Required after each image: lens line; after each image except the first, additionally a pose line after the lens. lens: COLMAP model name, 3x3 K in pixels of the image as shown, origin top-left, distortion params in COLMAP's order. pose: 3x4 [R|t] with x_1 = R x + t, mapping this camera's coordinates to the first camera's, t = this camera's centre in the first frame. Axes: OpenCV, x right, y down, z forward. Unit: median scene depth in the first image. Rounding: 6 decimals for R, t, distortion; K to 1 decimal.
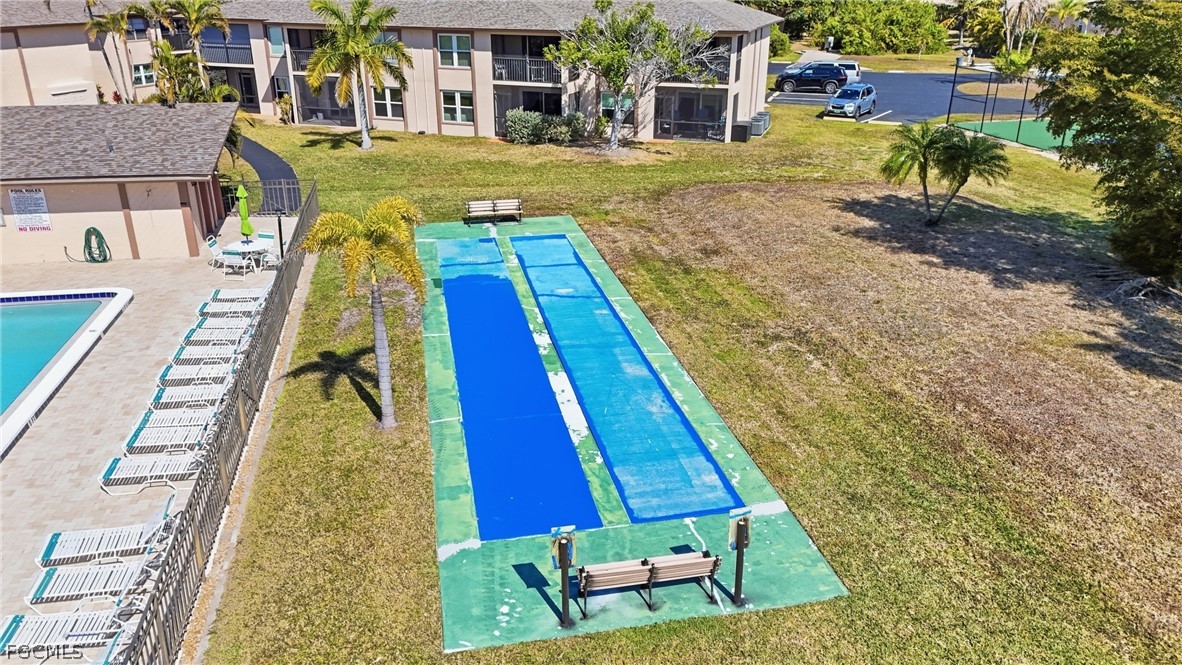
lens RADIAL K [[864.6, 0, 591.0], [0, 864.6, 332.5], [0, 0, 1]] dist [0.084101, -0.084604]
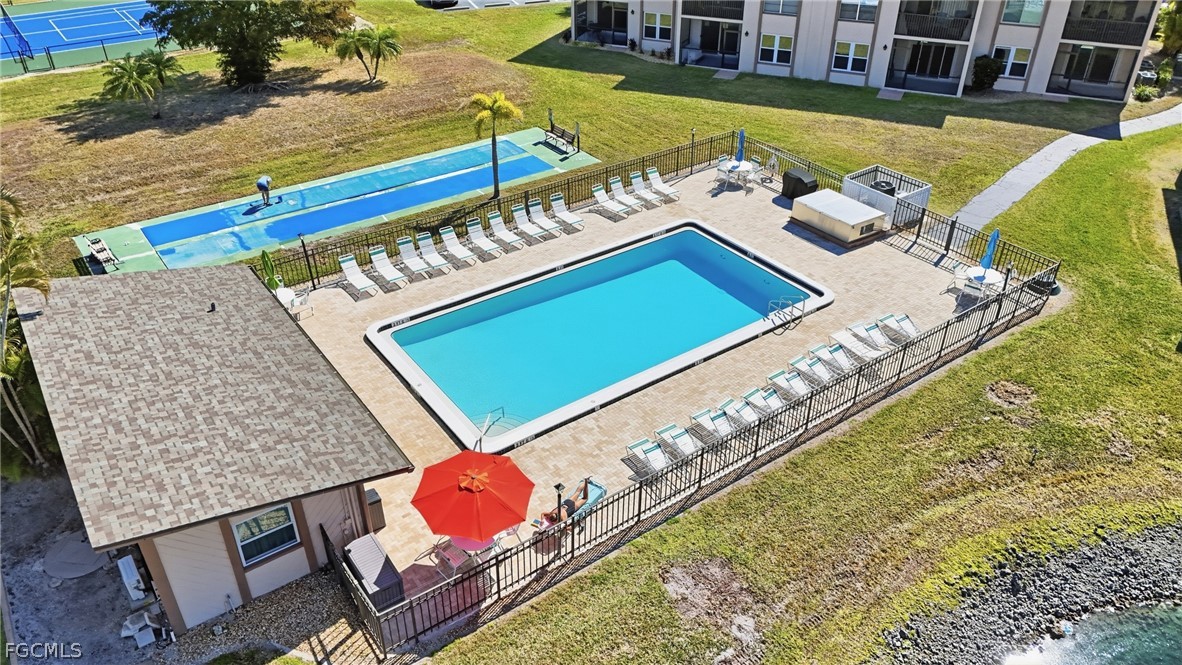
lens RADIAL K [[870.8, 0, 587.0], [0, 870.8, 337.4], [0, 0, 1]] dist [0.035308, -0.007170]
pose [[-0.408158, -0.501403, 0.762891, -1.523800], [0.345729, 0.688526, 0.637498, -0.681704], [-0.844913, 0.523953, -0.107677, 0.847039]]
